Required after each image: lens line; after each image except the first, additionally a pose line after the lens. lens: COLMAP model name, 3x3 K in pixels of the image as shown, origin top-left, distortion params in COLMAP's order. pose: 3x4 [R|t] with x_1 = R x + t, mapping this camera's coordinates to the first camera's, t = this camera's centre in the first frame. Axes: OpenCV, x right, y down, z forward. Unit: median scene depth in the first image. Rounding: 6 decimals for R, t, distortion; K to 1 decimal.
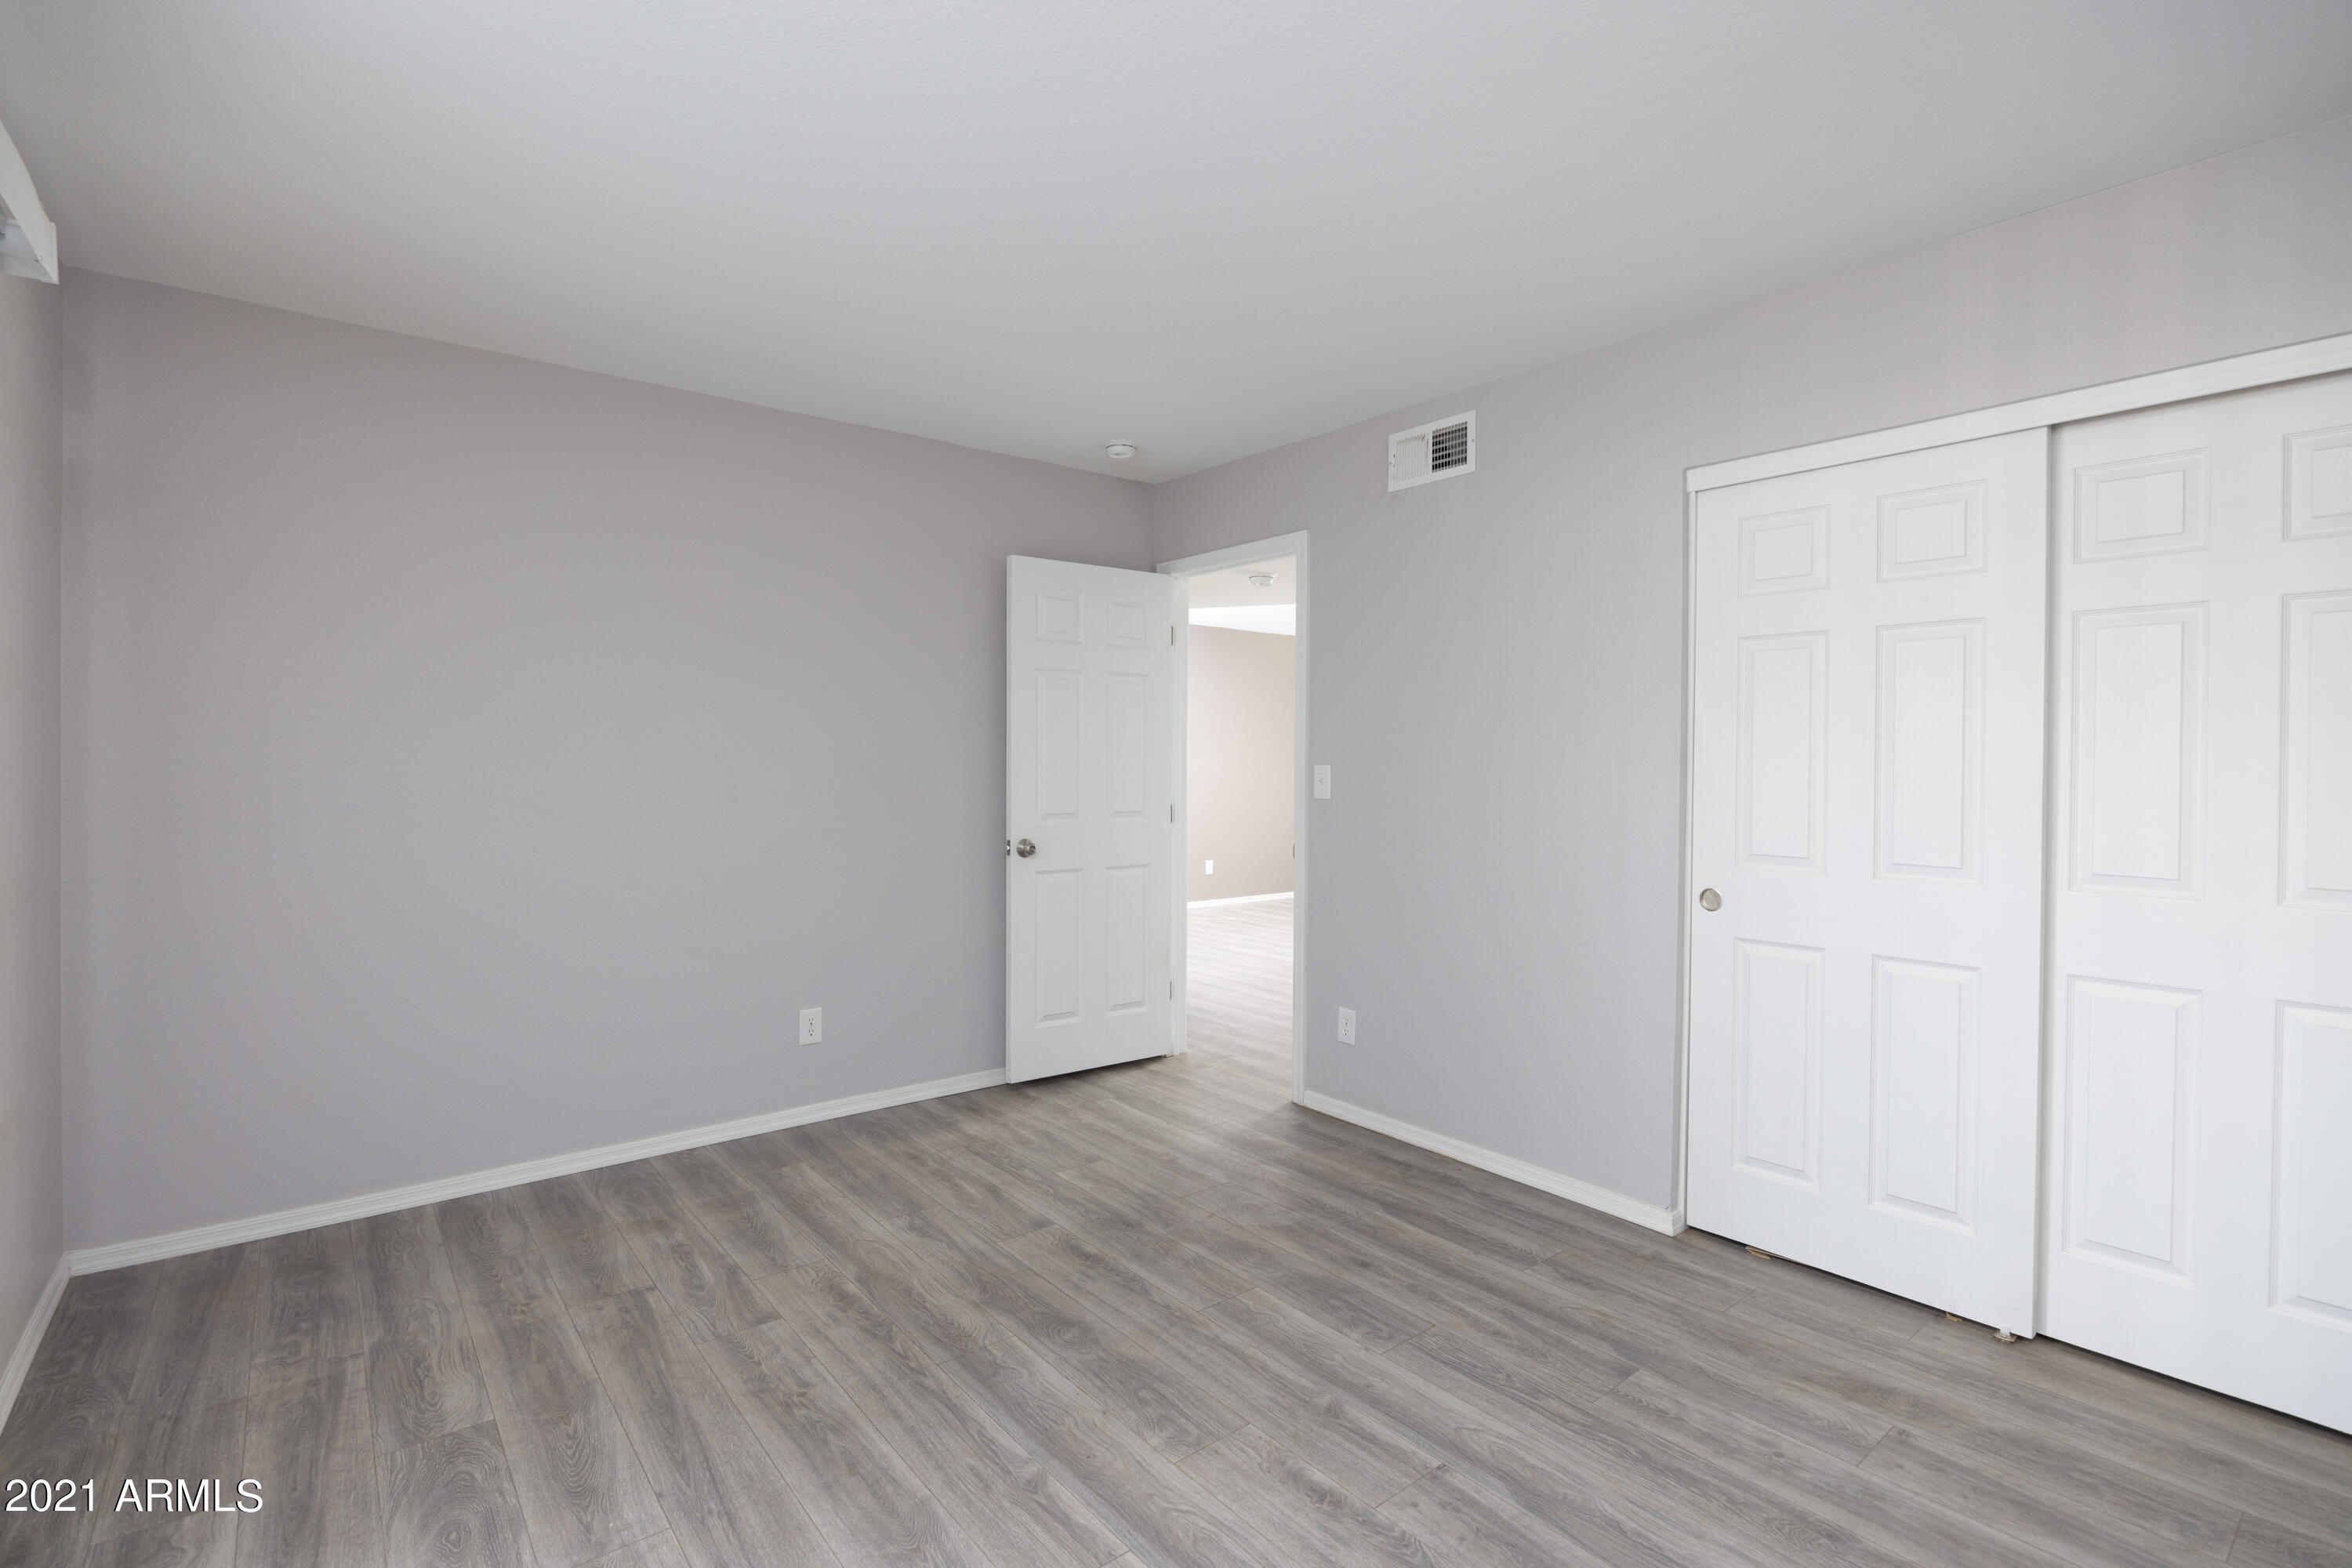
lens RADIAL K [[1071.8, 0, 1150.5], [0, 1071.8, 776.3], [0, 0, 1]] dist [-0.011896, 0.000096]
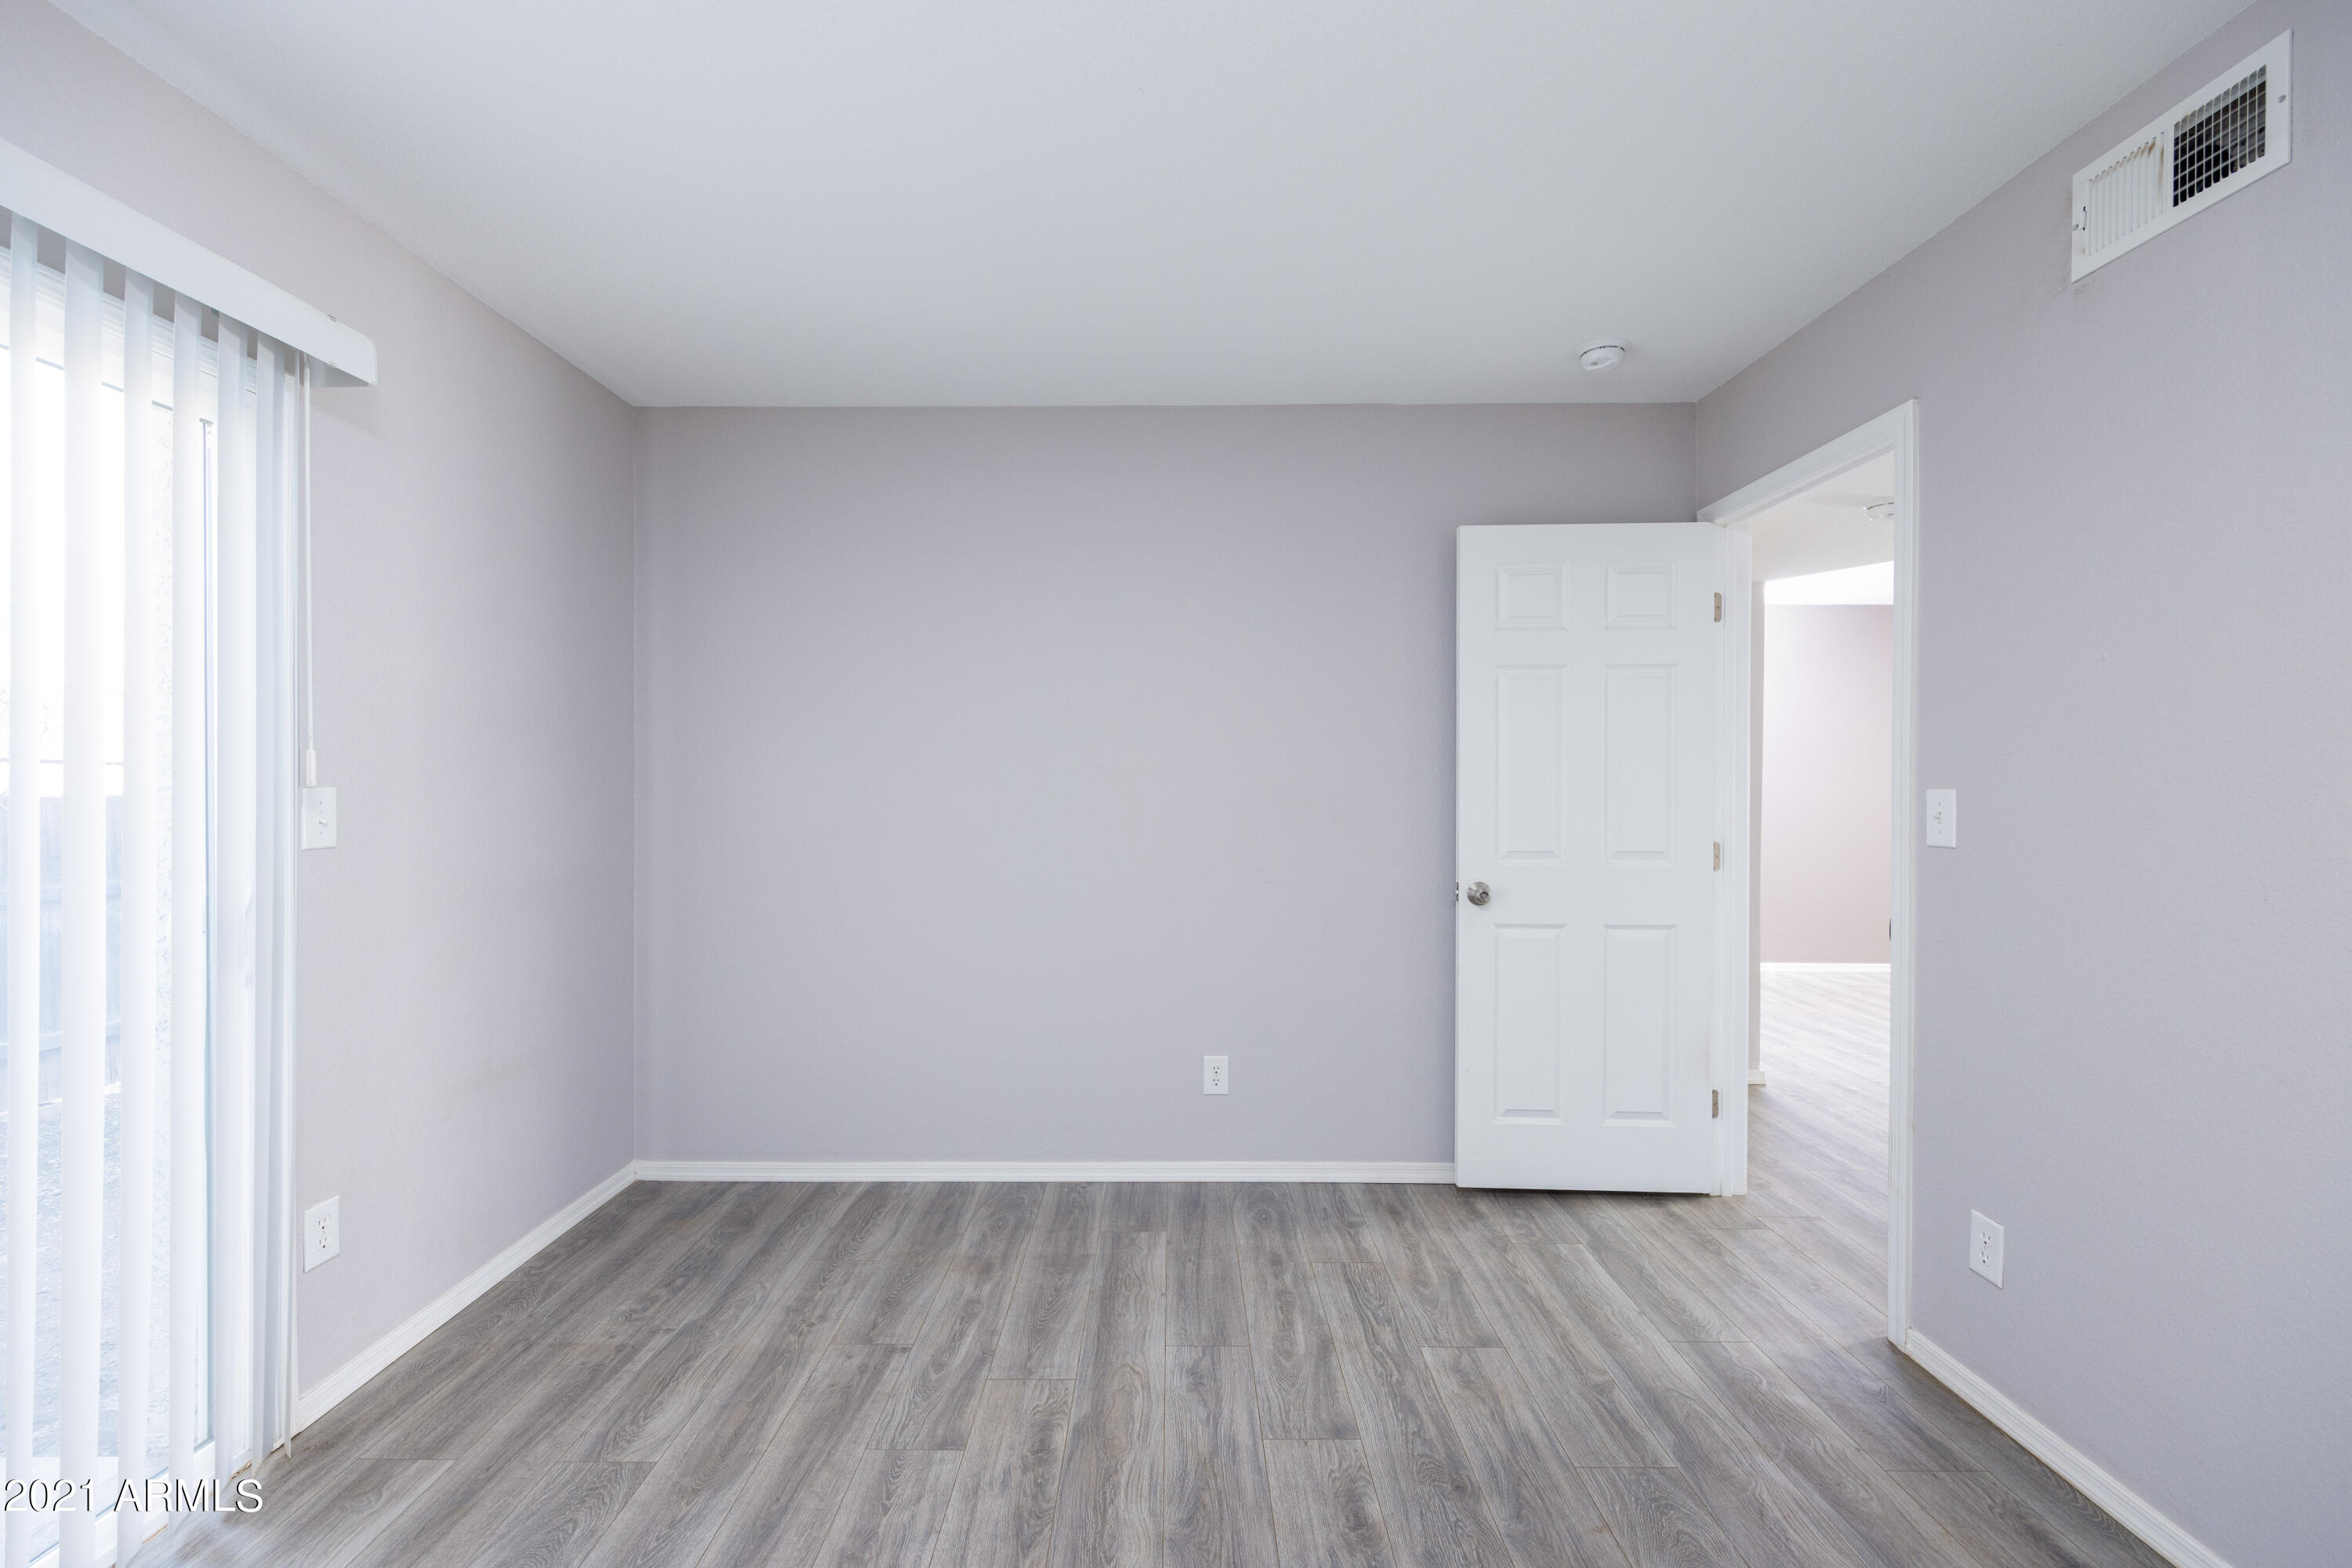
lens RADIAL K [[958.3, 0, 1182.8], [0, 958.3, 792.2], [0, 0, 1]] dist [-0.003068, -0.000451]
pose [[0.784372, 0.003263, -0.620283, 0.216586], [-0.008090, 0.999955, -0.004969, -0.003892], [0.620238, 0.008915, 0.784363, 0.444328]]
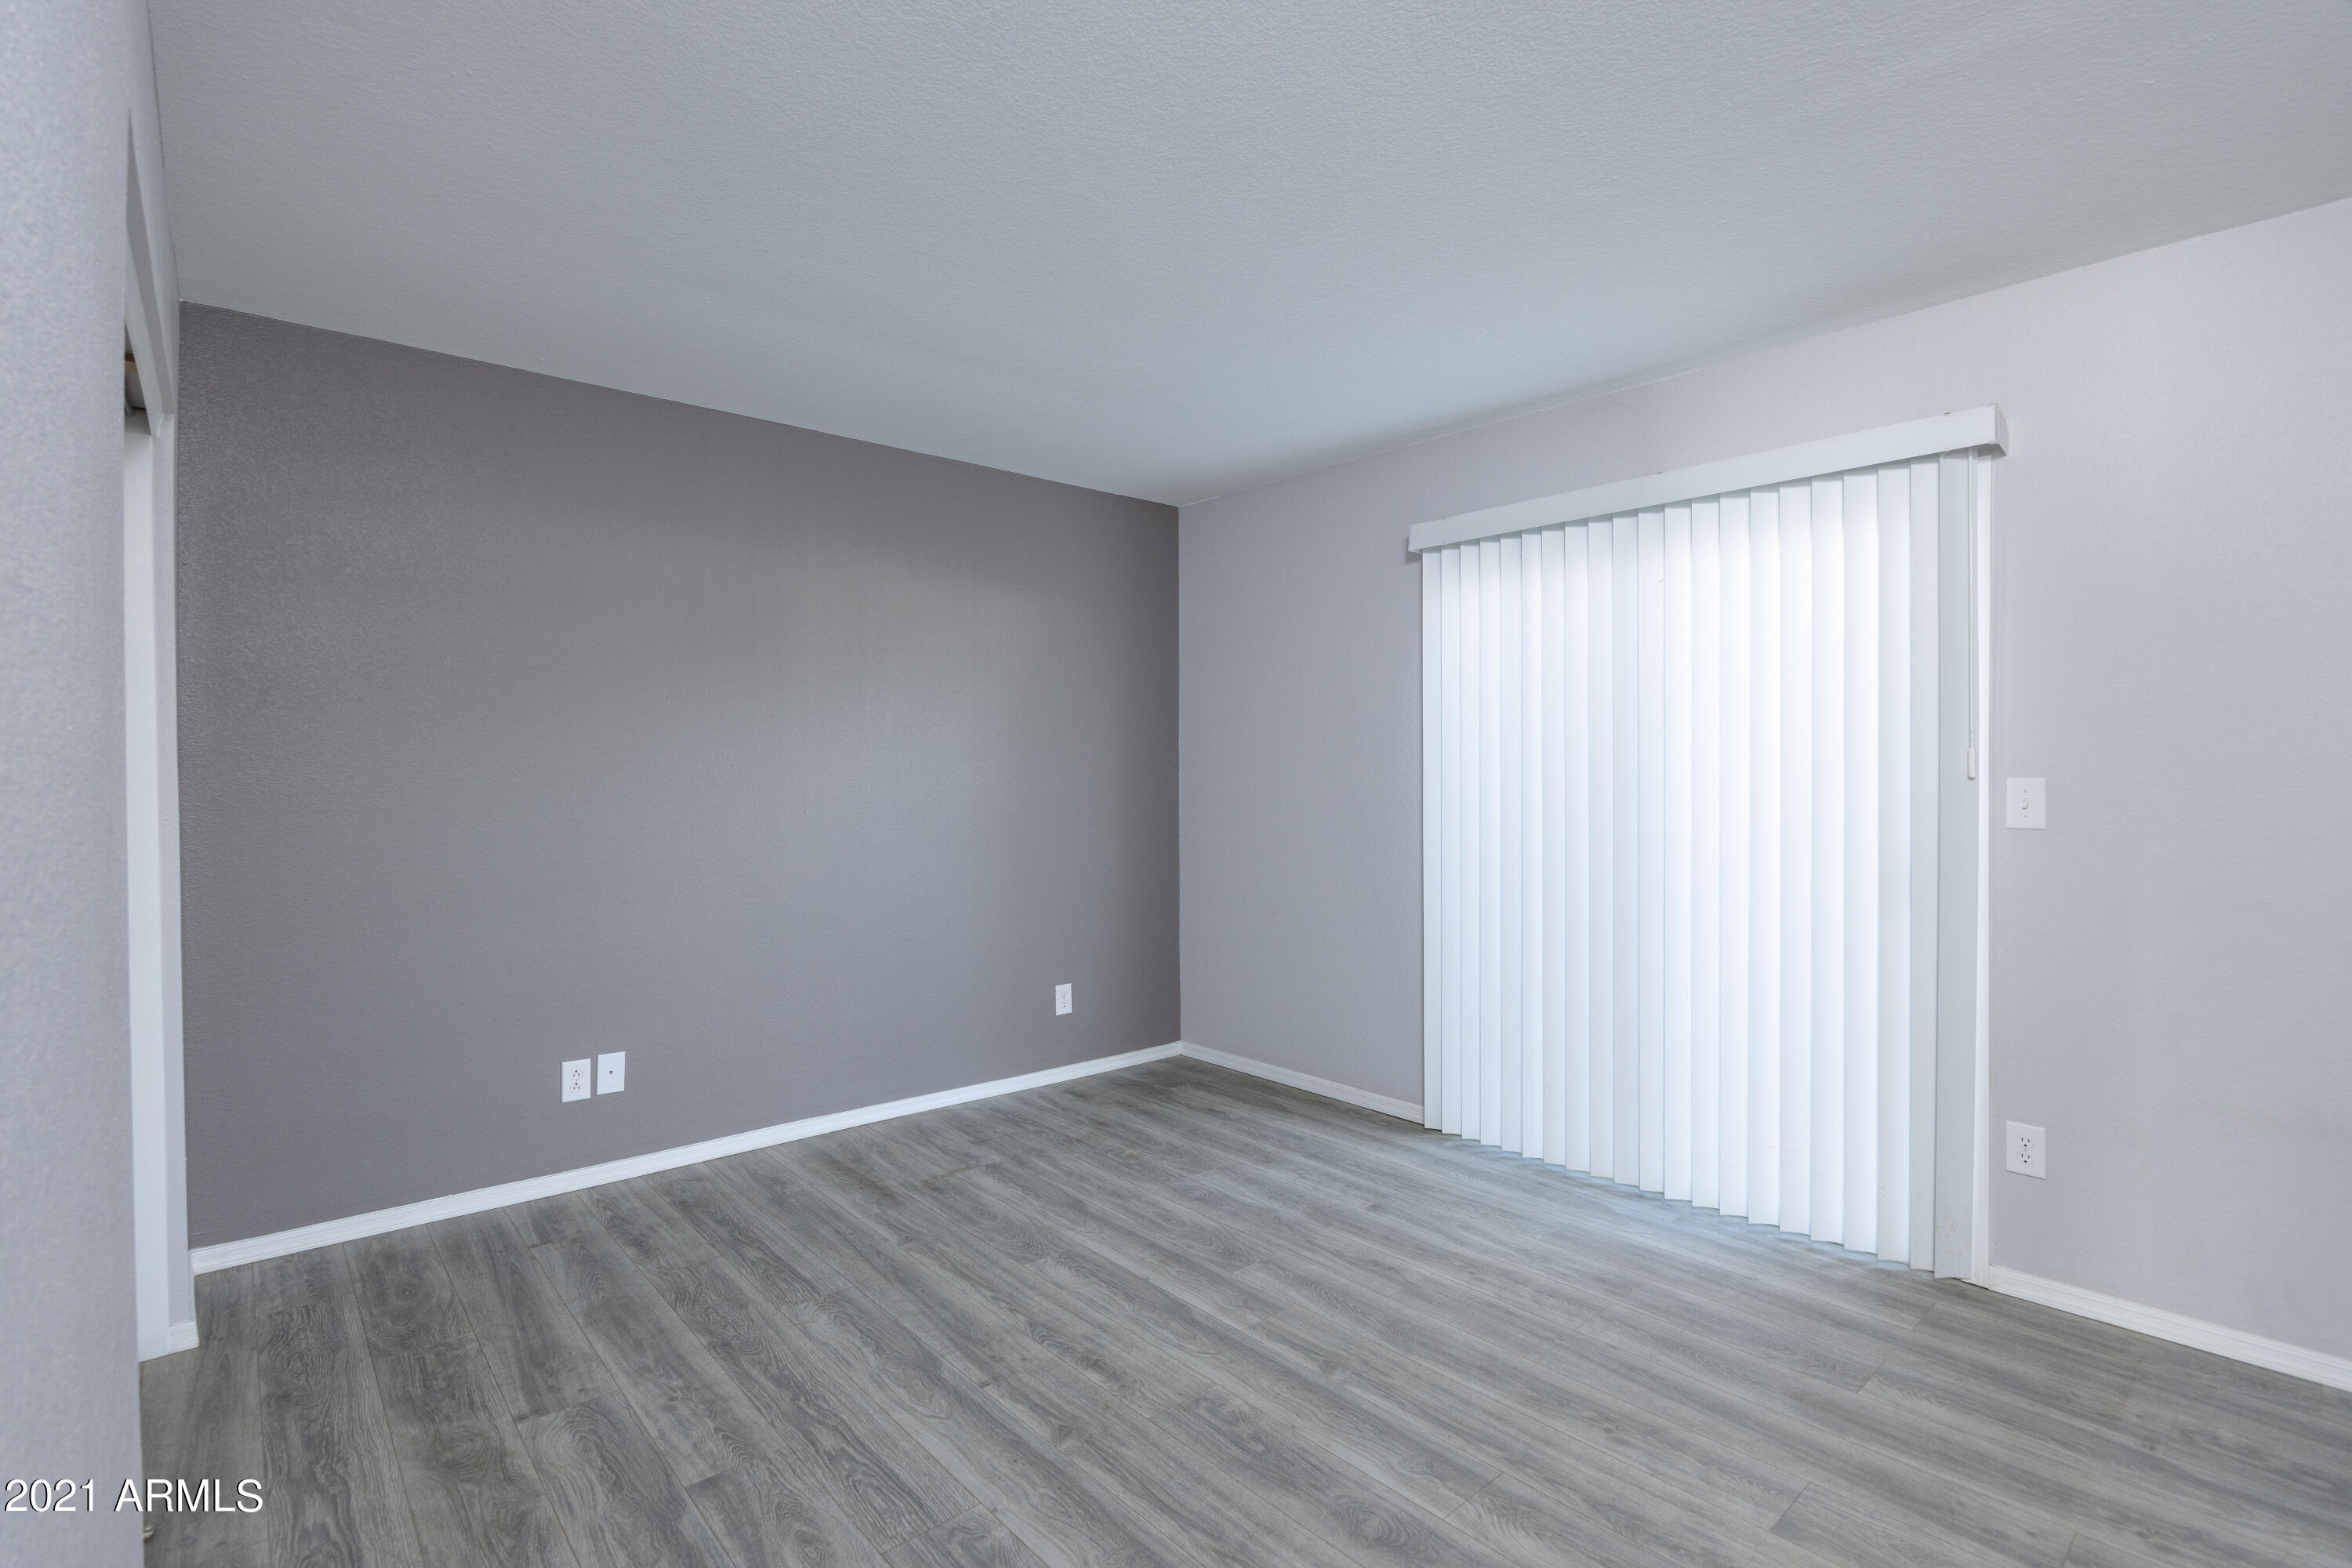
lens RADIAL K [[1071.8, 0, 1150.5], [0, 1071.8, 776.3], [0, 0, 1]] dist [-0.011896, 0.000096]
pose [[-0.999098, -0.002268, -0.042406, 0.099456], [-0.003295, 0.999703, 0.024164, -0.026771], [0.042339, 0.024282, -0.998808, 1.469637]]
